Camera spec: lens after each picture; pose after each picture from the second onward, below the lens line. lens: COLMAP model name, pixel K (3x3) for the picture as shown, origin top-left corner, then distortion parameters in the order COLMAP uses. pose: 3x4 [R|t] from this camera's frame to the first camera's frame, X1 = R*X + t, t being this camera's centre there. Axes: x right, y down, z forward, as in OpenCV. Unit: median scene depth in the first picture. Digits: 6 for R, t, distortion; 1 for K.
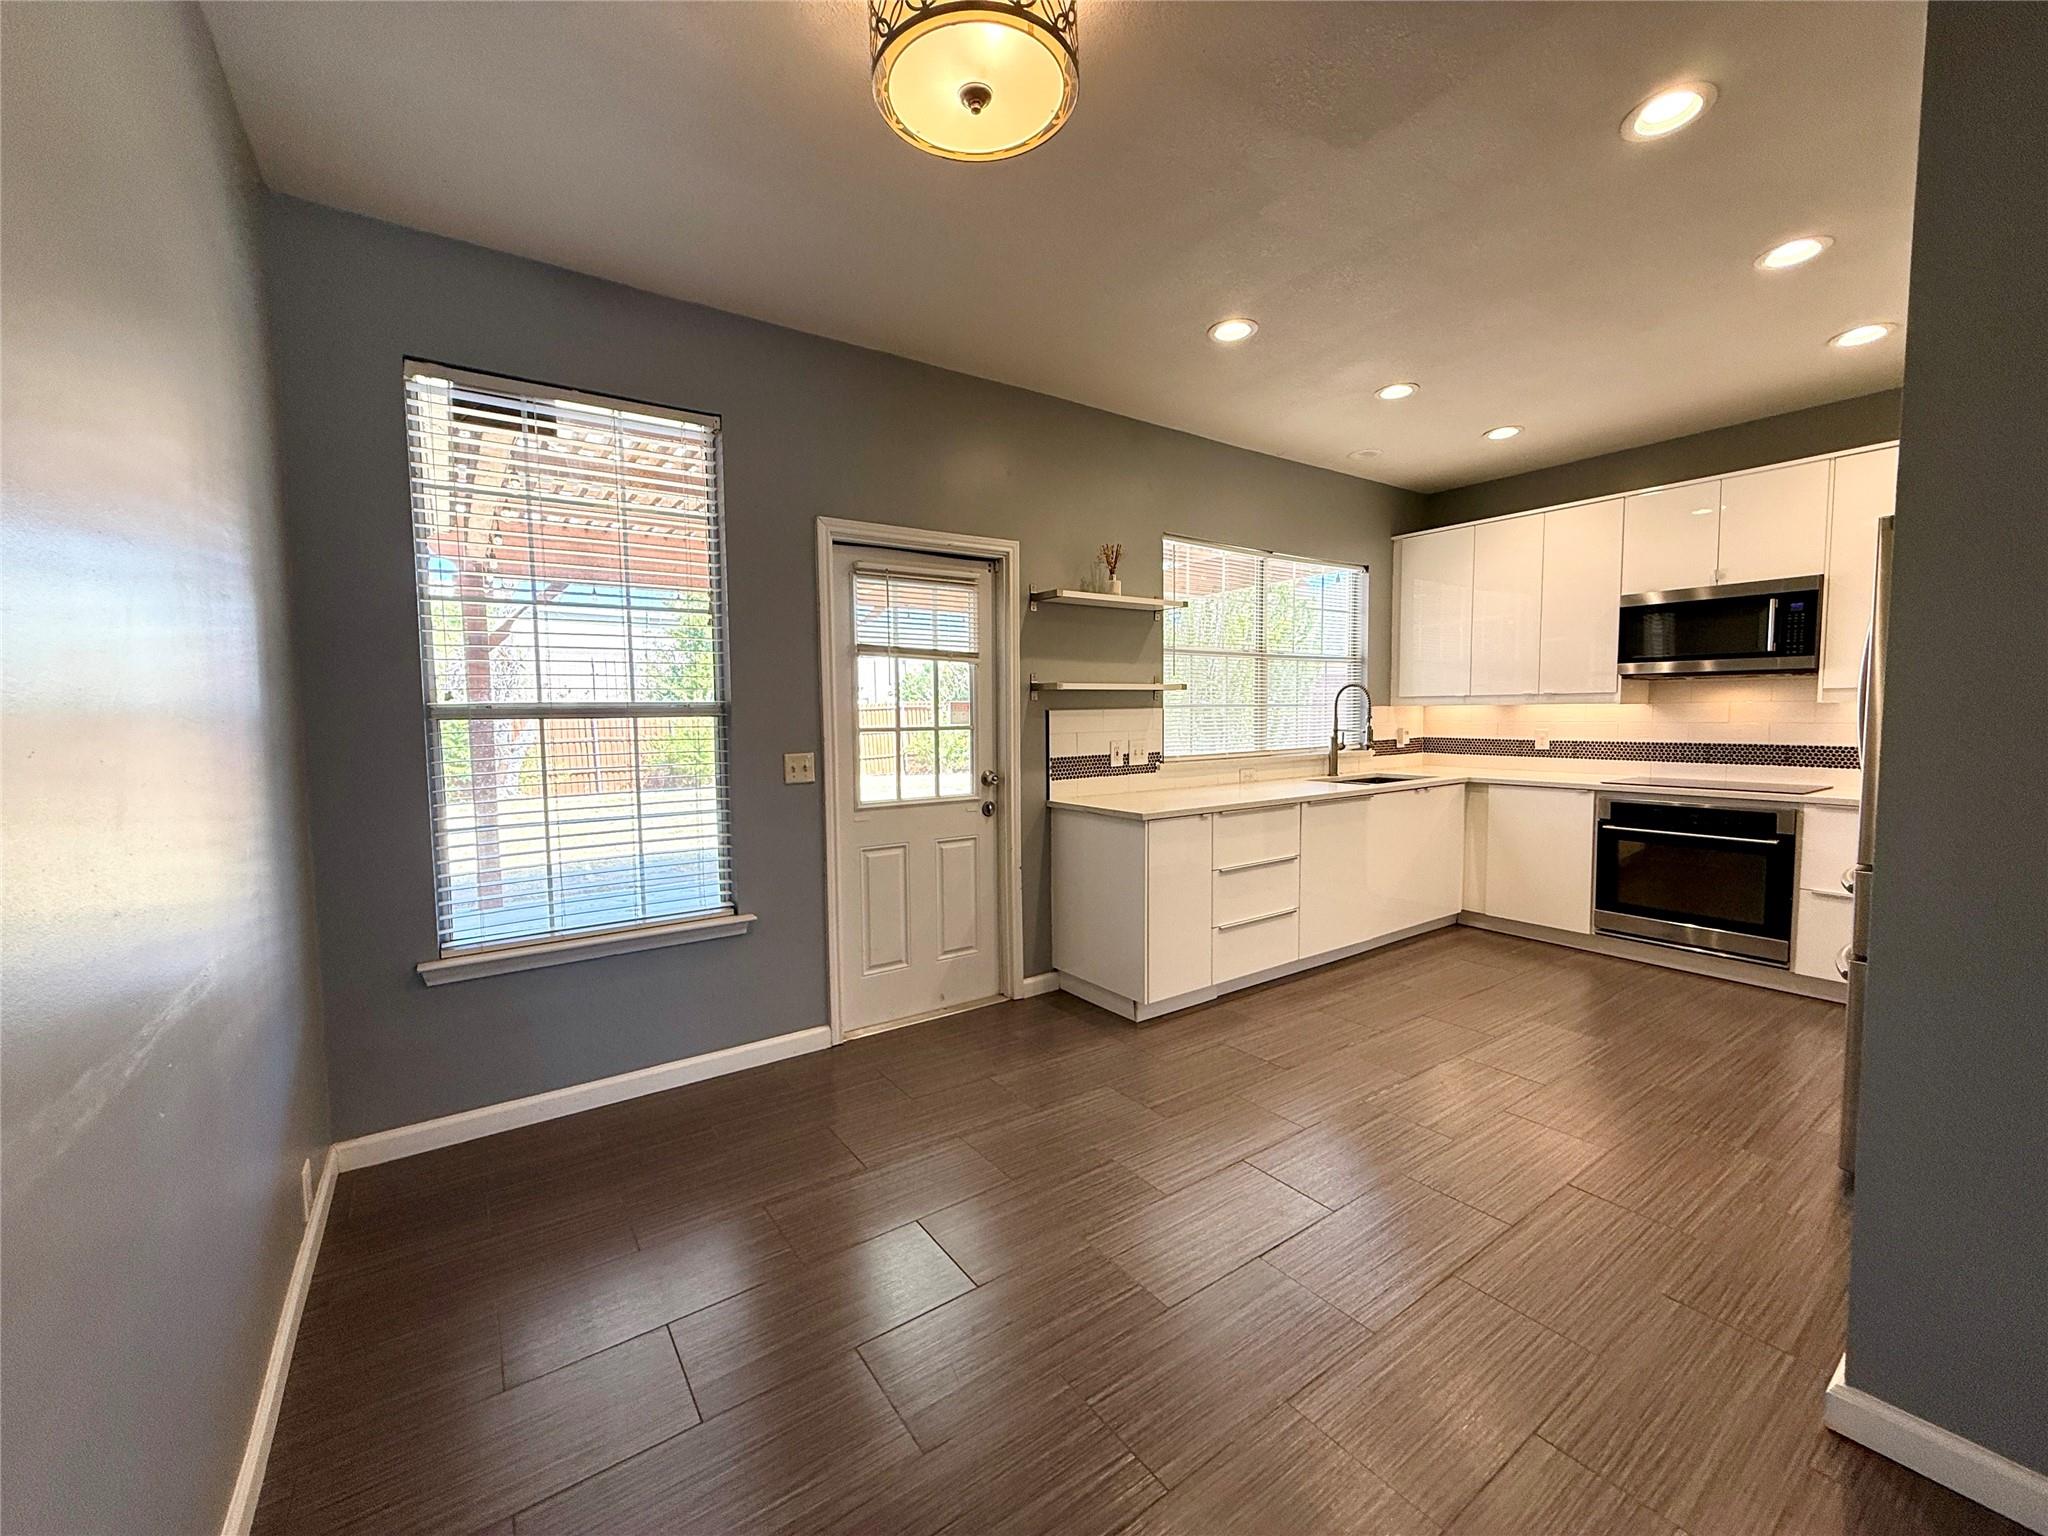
lens RADIAL K [[819.2, 0, 1021.6], [0, 819.2, 769.6], [0, 0, 1]] dist [-0.000462, 0.000741]
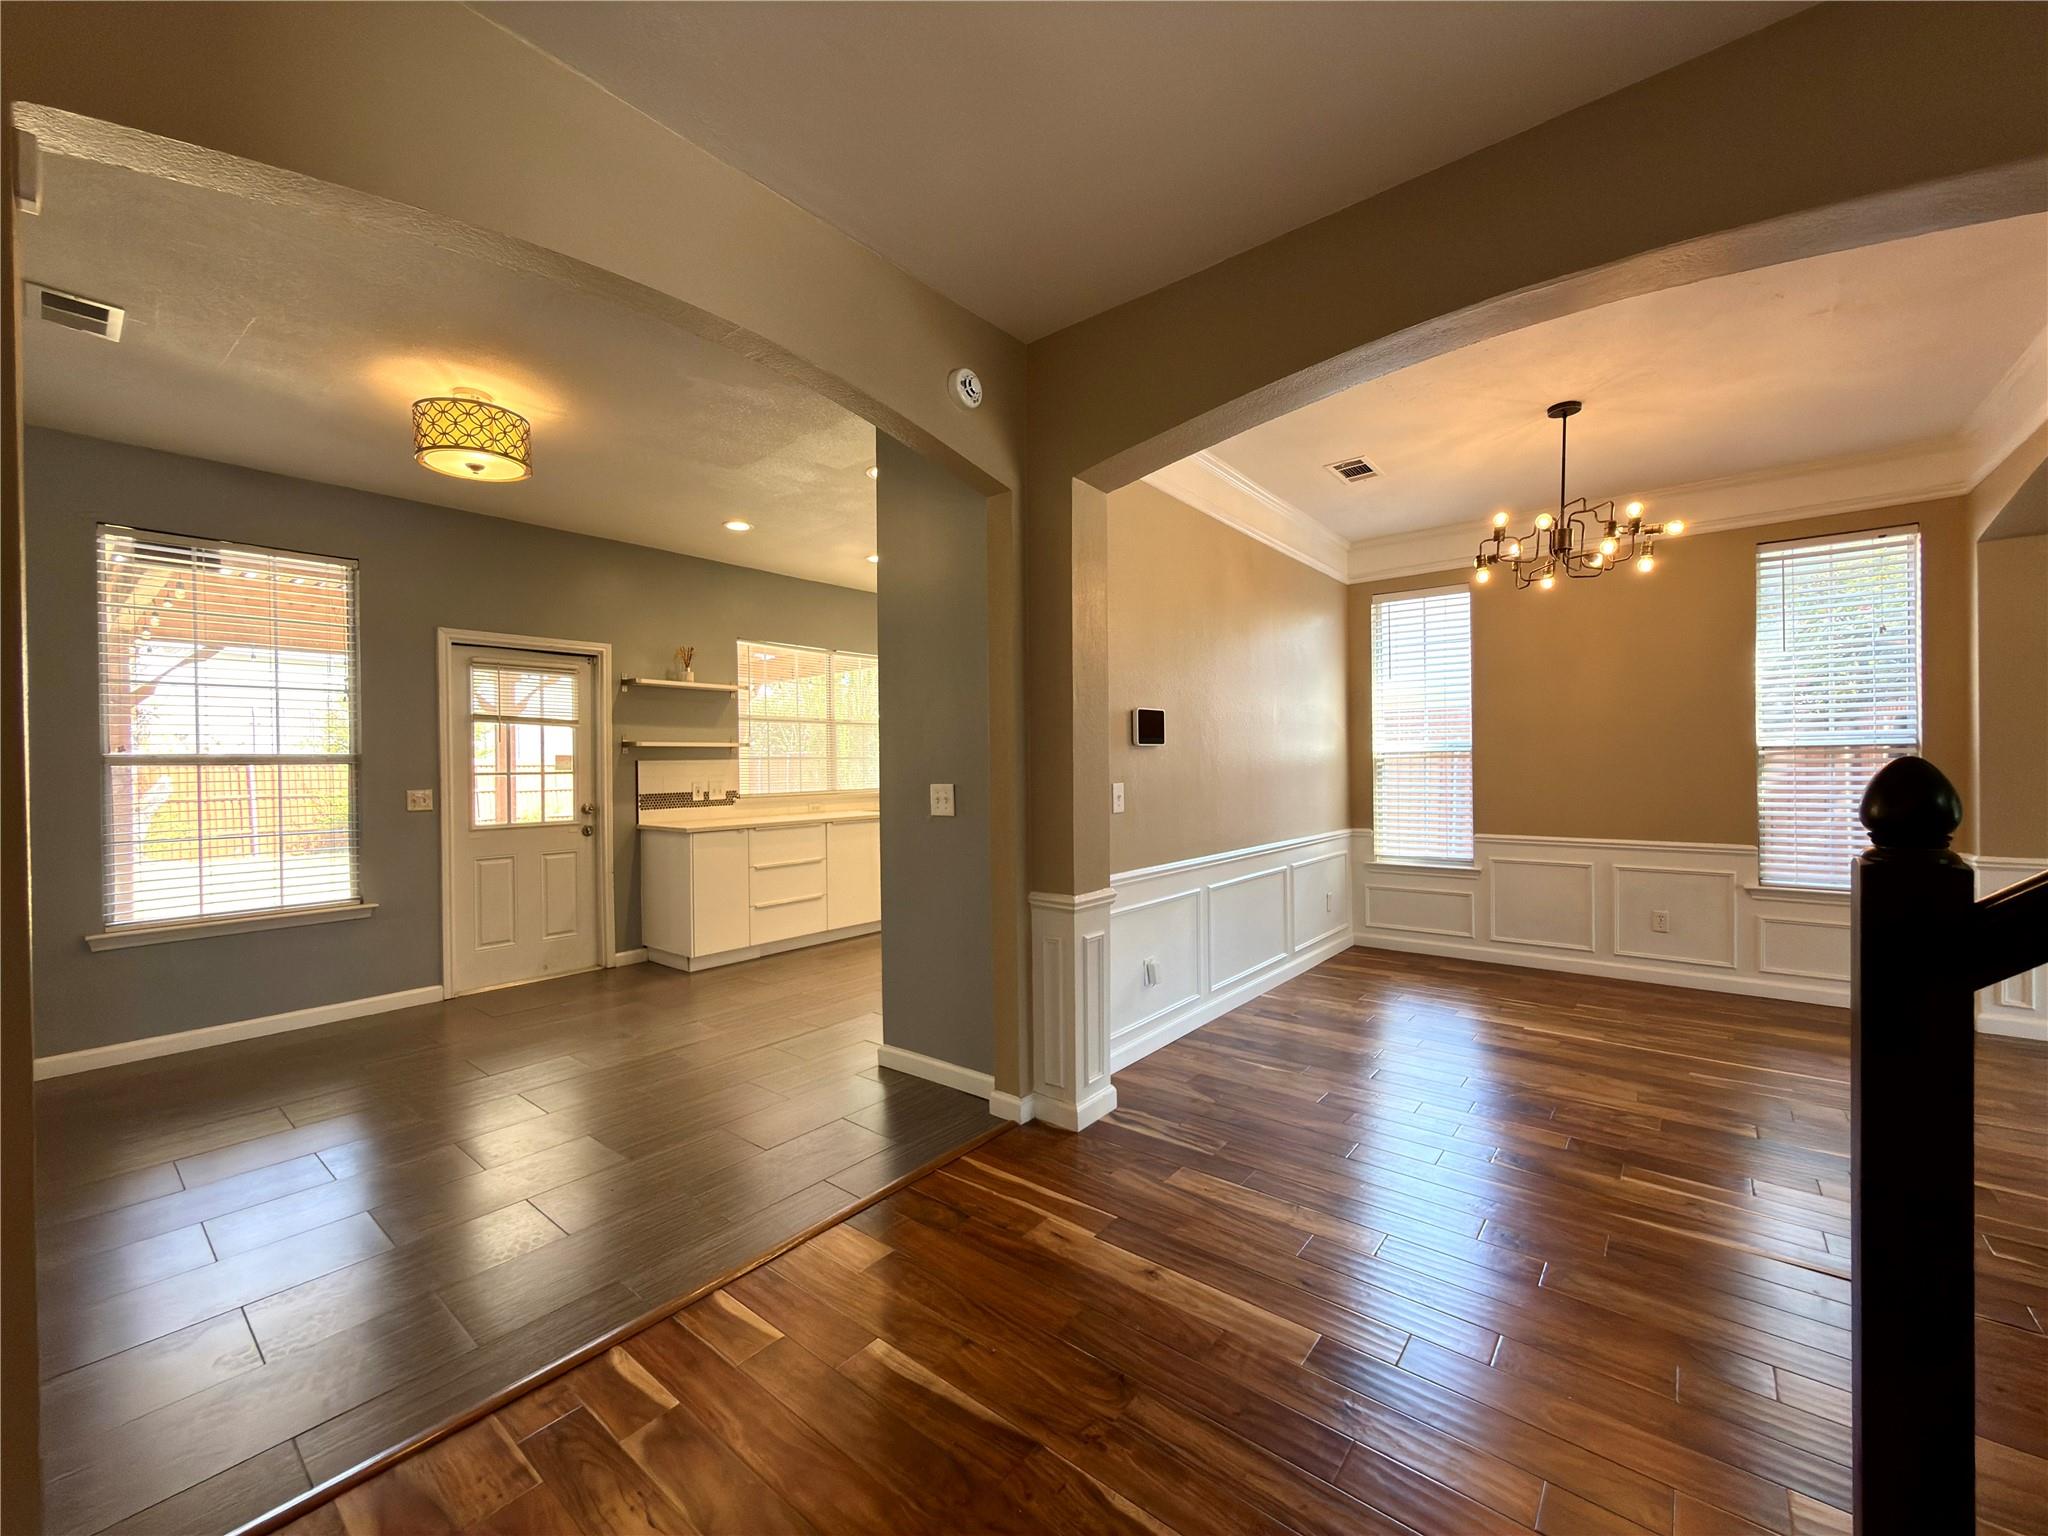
lens RADIAL K [[819.2, 0, 1029.6], [0, 819.2, 769.4], [0, 0, 1]] dist [-0.000462, 0.000741]
pose [[0.961499, -0.002021, 0.274800, 0.295542], [0.020367, 0.997747, -0.063926, 0.047197], [-0.274052, 0.067061, 0.959374, -0.547741]]
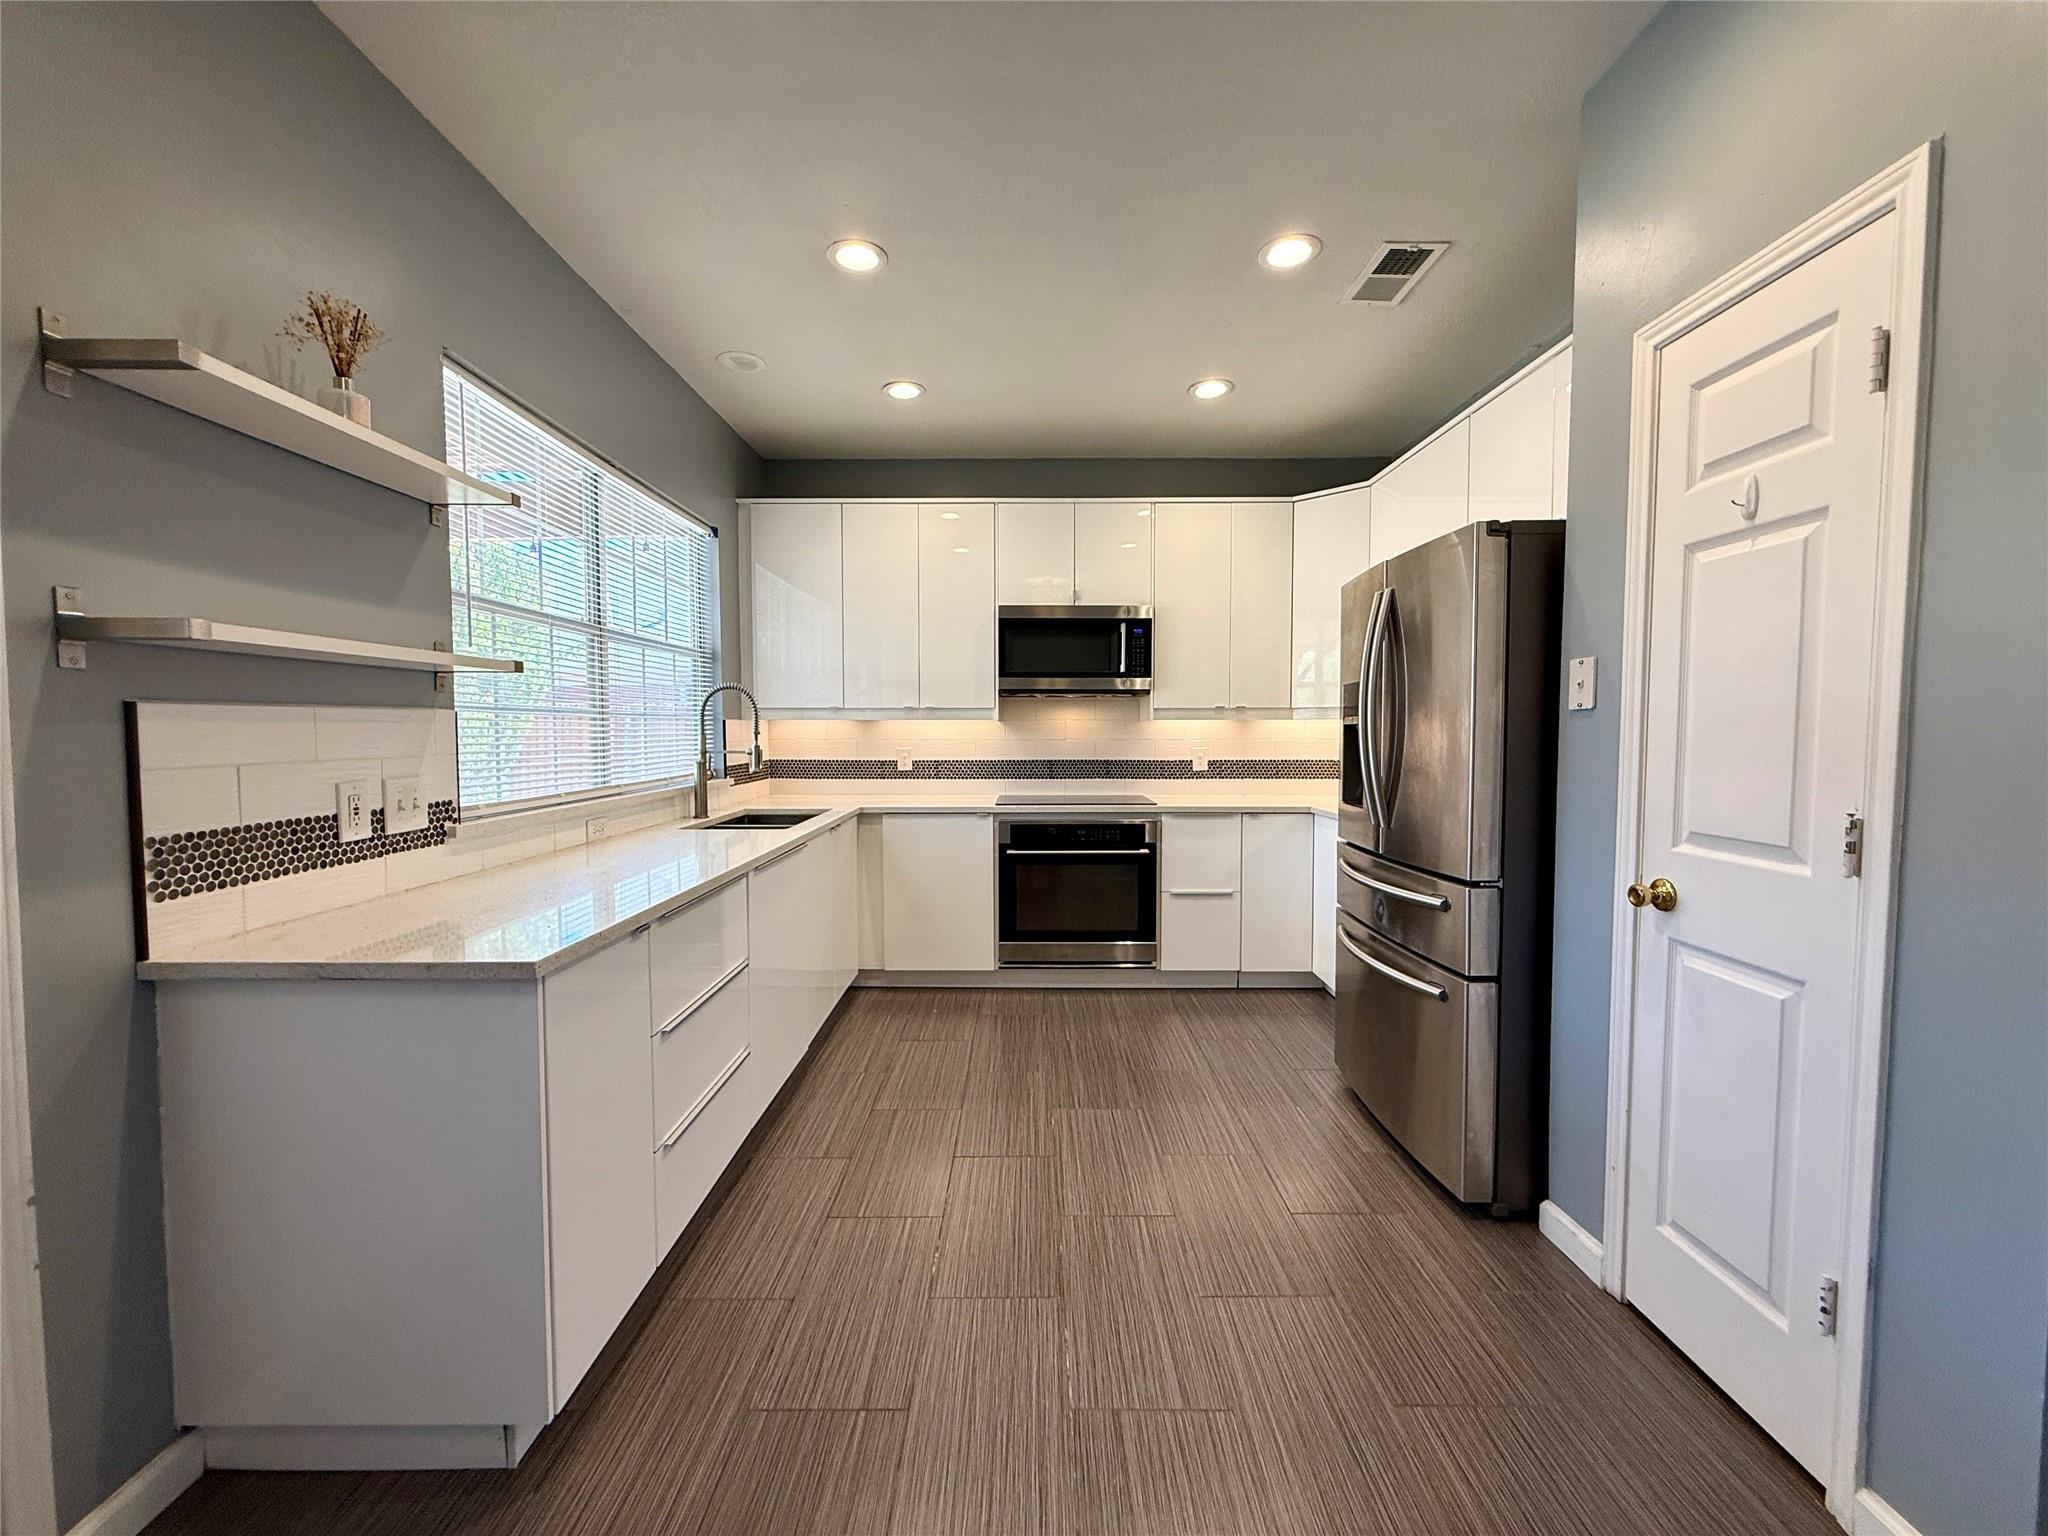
lens RADIAL K [[819.2, 0, 1025.3], [0, 819.2, 767.5], [0, 0, 1]] dist [-0.000462, 0.000741]
pose [[0.574637, -0.027640, 0.817942, -0.034196], [0.052003, 0.998643, -0.002788, -0.024166], [-0.816755, 0.044138, 0.575294, 0.493715]]
